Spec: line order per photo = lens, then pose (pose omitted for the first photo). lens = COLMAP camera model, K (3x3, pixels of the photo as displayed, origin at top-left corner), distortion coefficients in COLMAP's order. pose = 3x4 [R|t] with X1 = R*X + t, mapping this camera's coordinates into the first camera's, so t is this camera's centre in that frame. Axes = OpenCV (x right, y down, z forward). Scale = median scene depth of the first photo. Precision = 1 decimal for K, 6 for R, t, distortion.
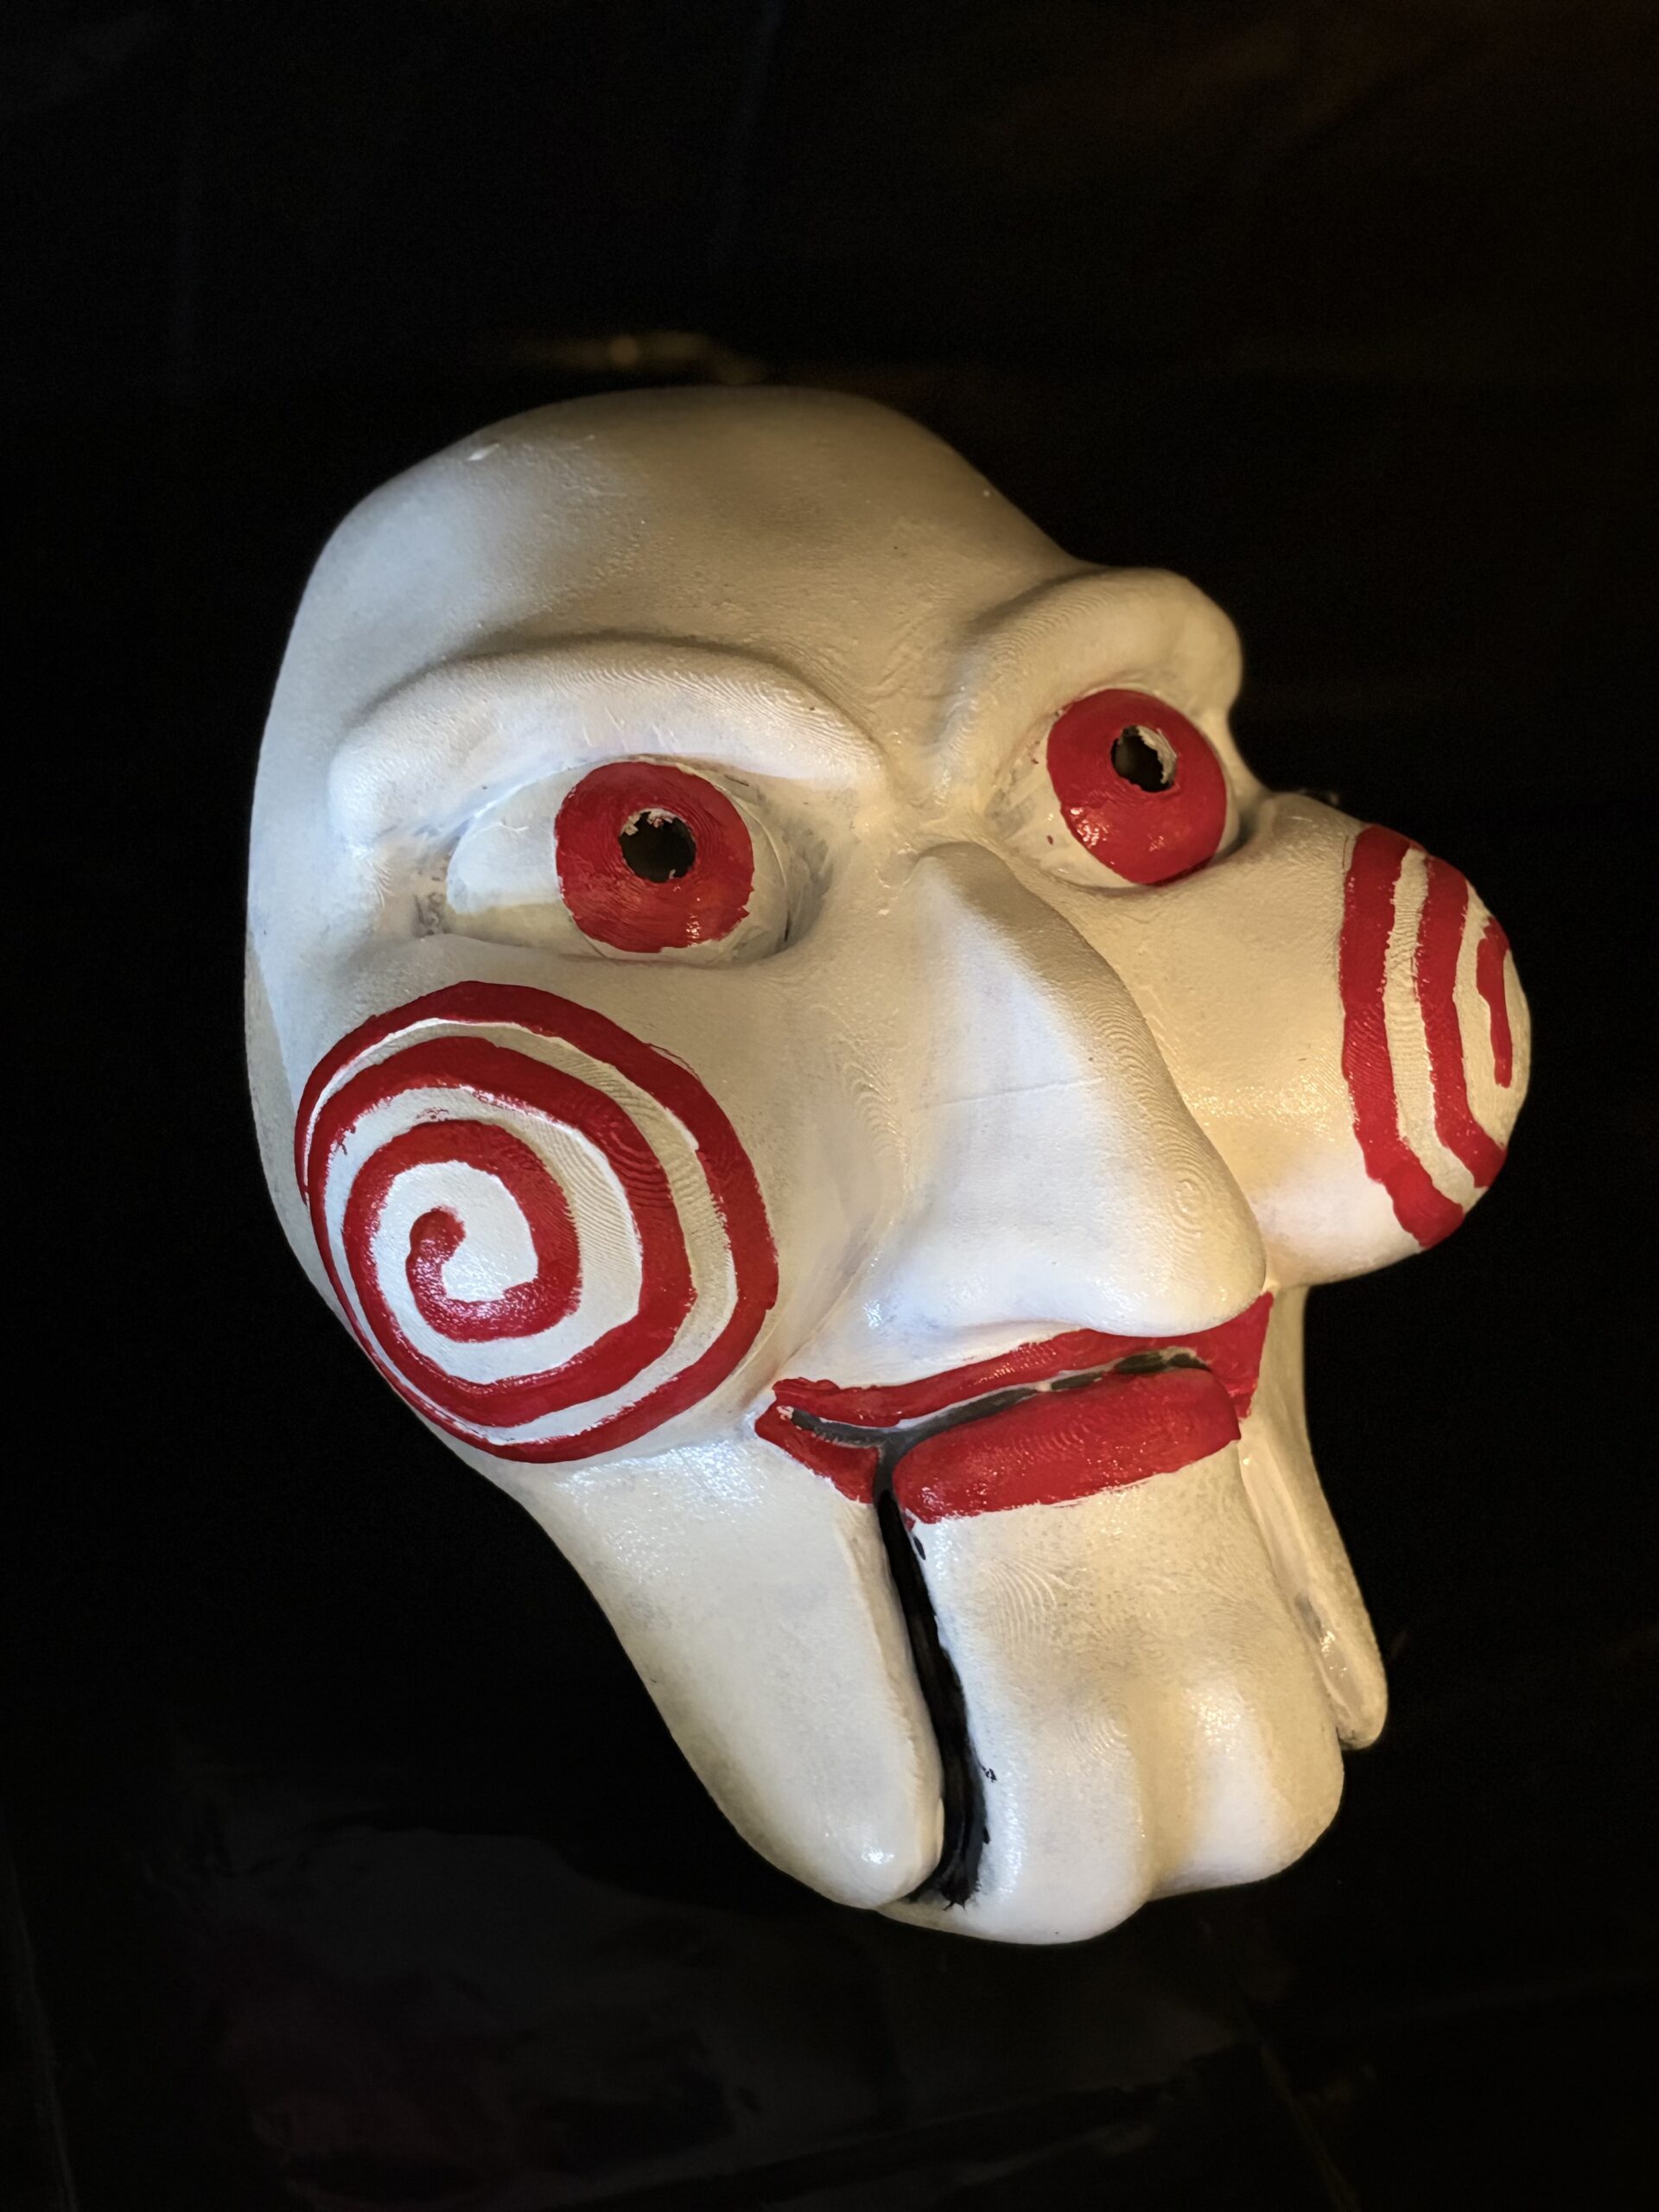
lens RADIAL K [[3105.6, 0, 829.5], [0, 3105.6, 1106.0], [0, 0, 1]] dist [0.273685, -1.372947]
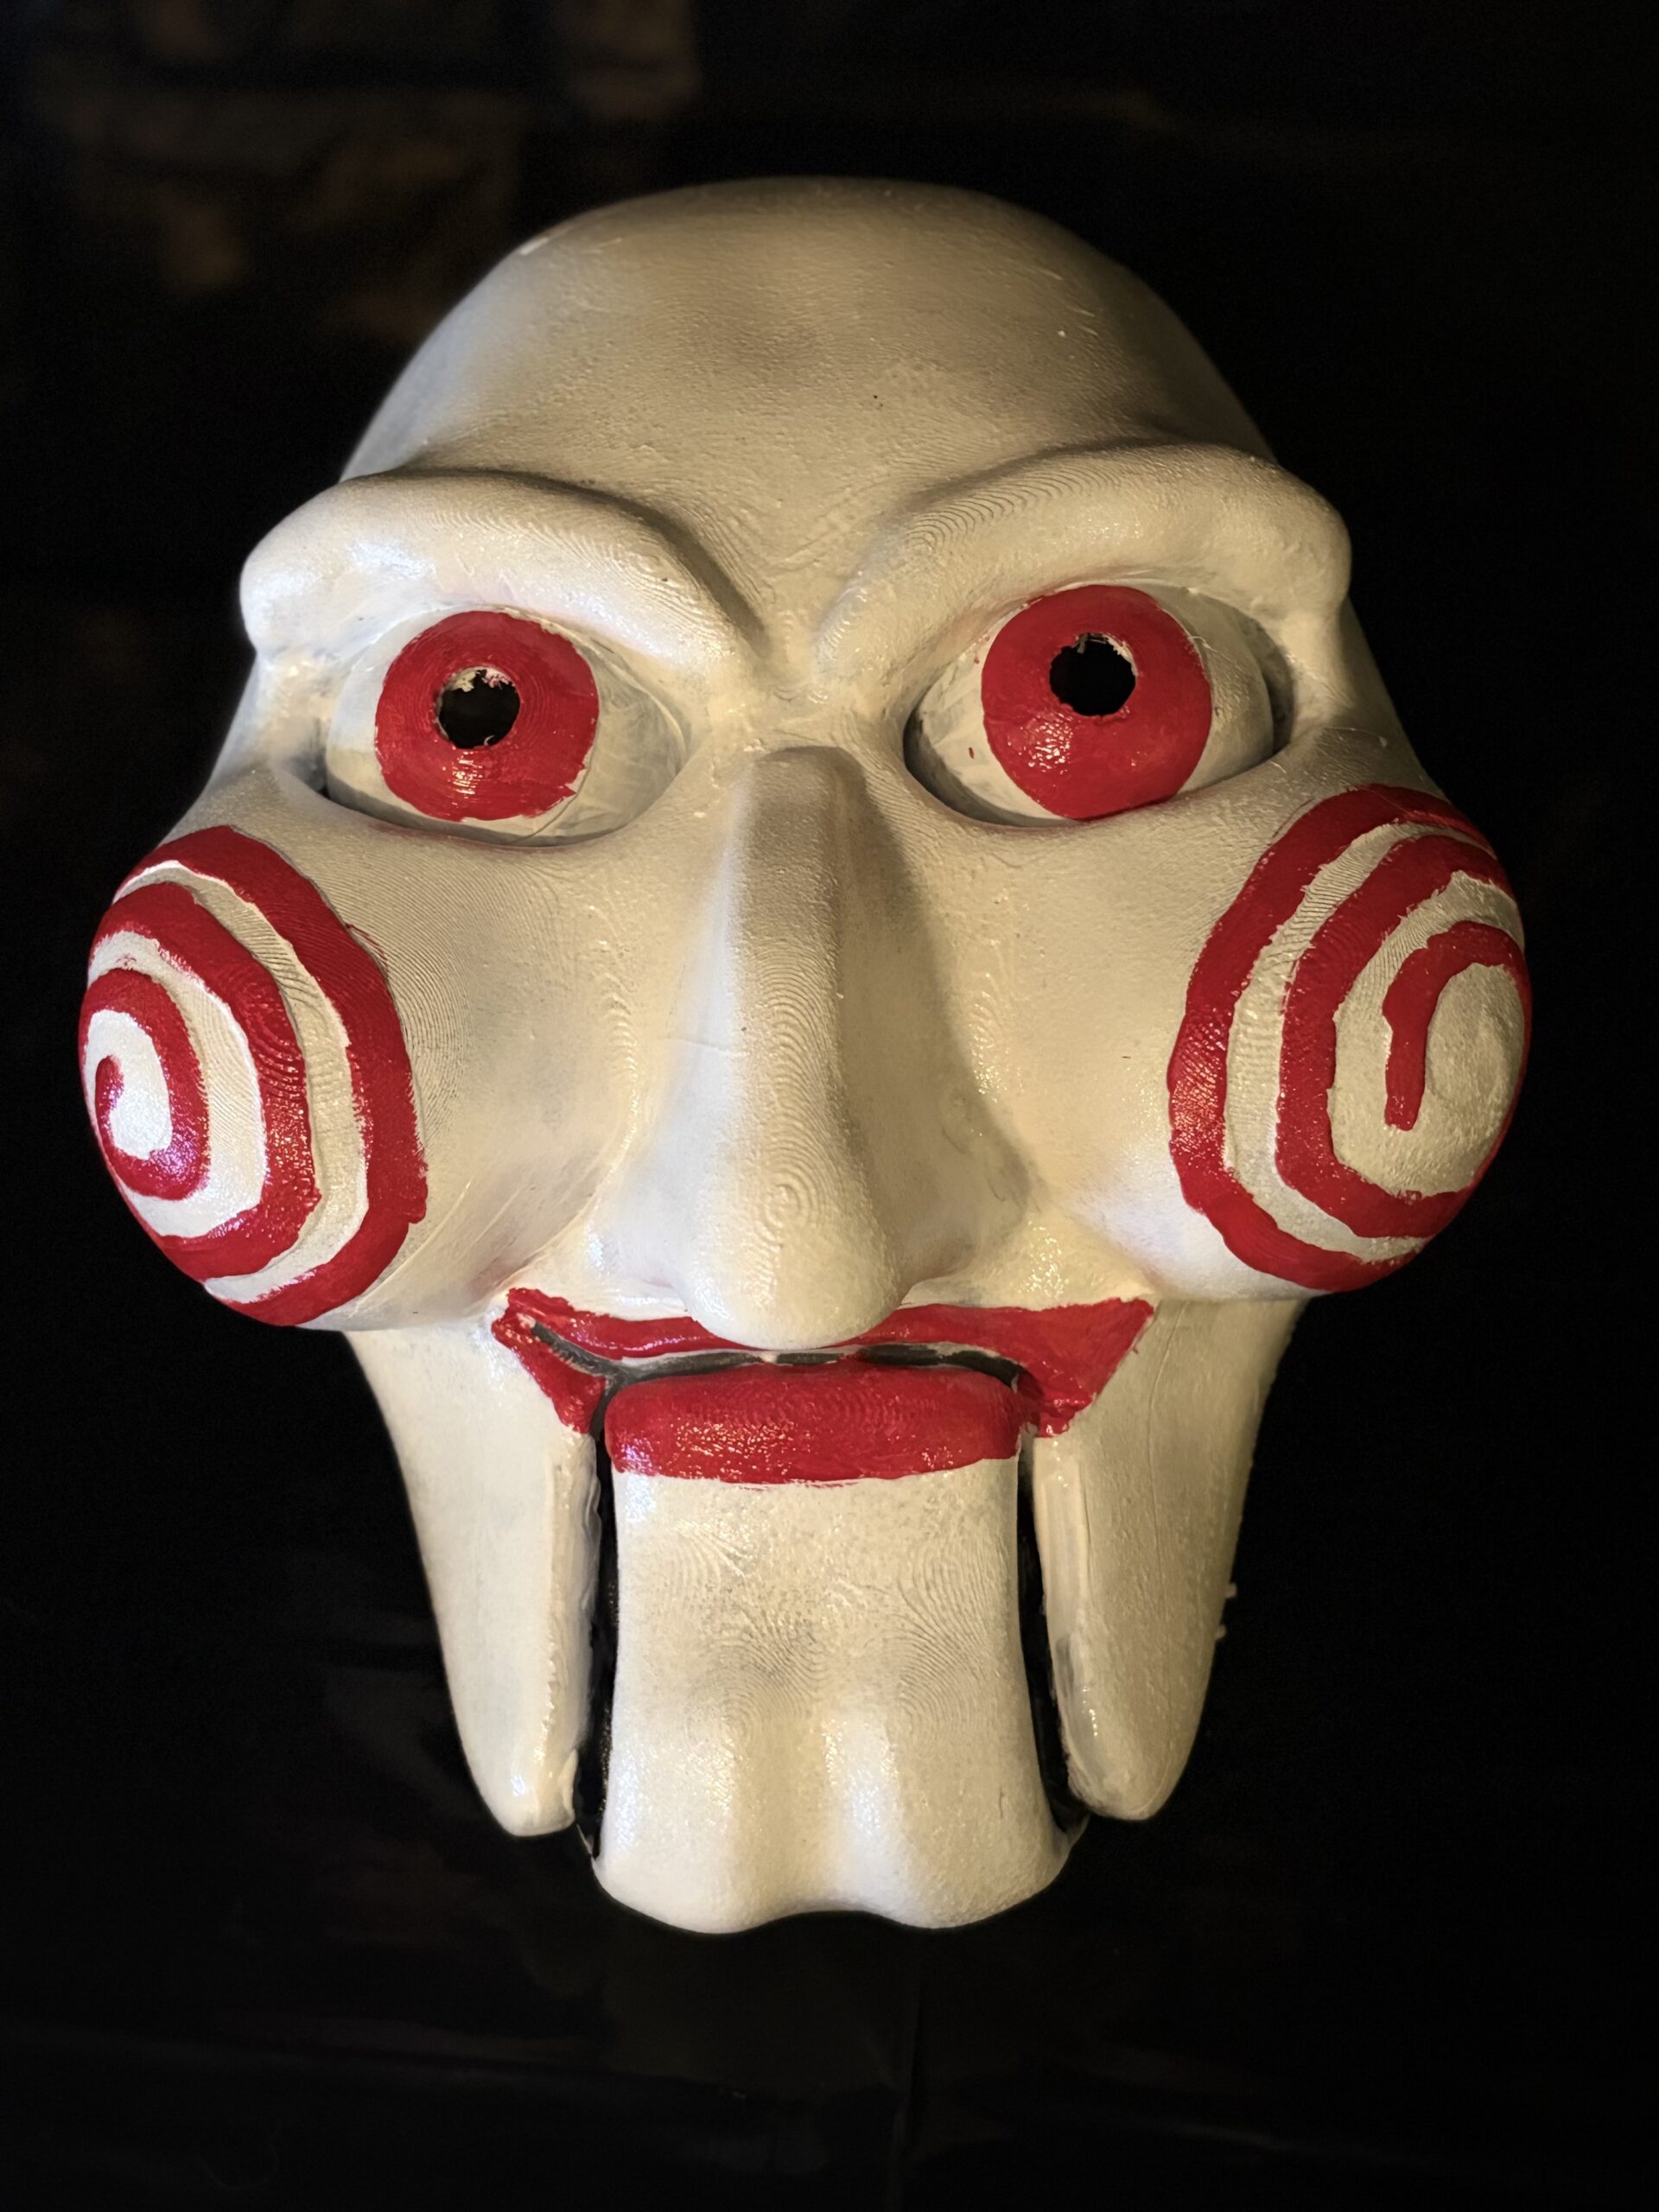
lens RADIAL K [[3105.6, 0, 829.5], [0, 3105.6, 1106.0], [0, 0, 1]] dist [0.273685, -1.372947]
pose [[0.879924, 0.198397, -0.431708, 0.464235], [-0.141091, 0.976767, 0.161308, -0.132123], [0.453681, -0.081029, 0.887473, 0.199370]]
